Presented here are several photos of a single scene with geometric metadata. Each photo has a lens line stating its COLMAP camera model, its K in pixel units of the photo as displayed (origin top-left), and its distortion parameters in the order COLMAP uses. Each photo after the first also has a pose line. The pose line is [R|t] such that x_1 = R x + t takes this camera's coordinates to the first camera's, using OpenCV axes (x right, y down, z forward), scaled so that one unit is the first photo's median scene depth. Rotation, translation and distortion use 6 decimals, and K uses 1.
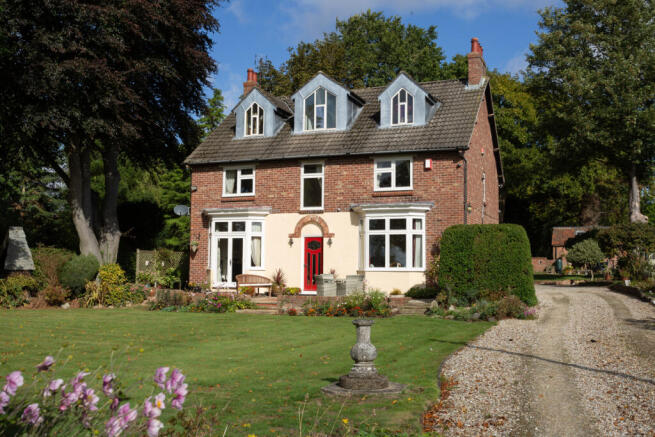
lens RADIAL K [[772.3, 0, 327.5], [0, 772.3, 218.5], [0, 0, 1]] dist [0.020579, 0.022271]
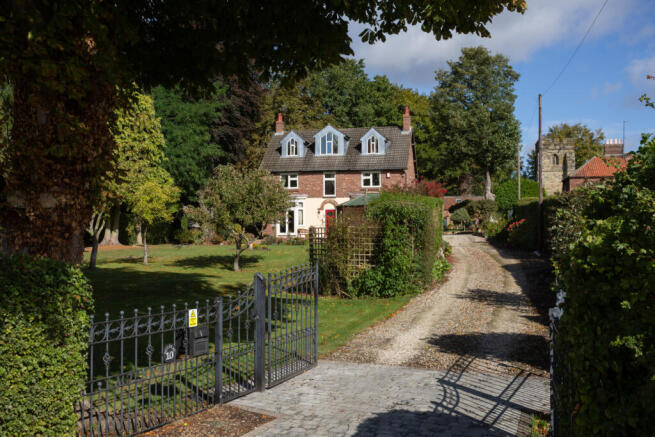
lens RADIAL K [[772.8, 0, 327.5], [0, 772.8, 218.5], [0, 0, 1]] dist [-0.009033, -0.003075]
pose [[0.989451, -0.008789, 0.144604, -0.305495], [0.001348, 0.998673, 0.051479, -0.054985], [-0.144865, -0.050741, 0.988150, -0.957584]]
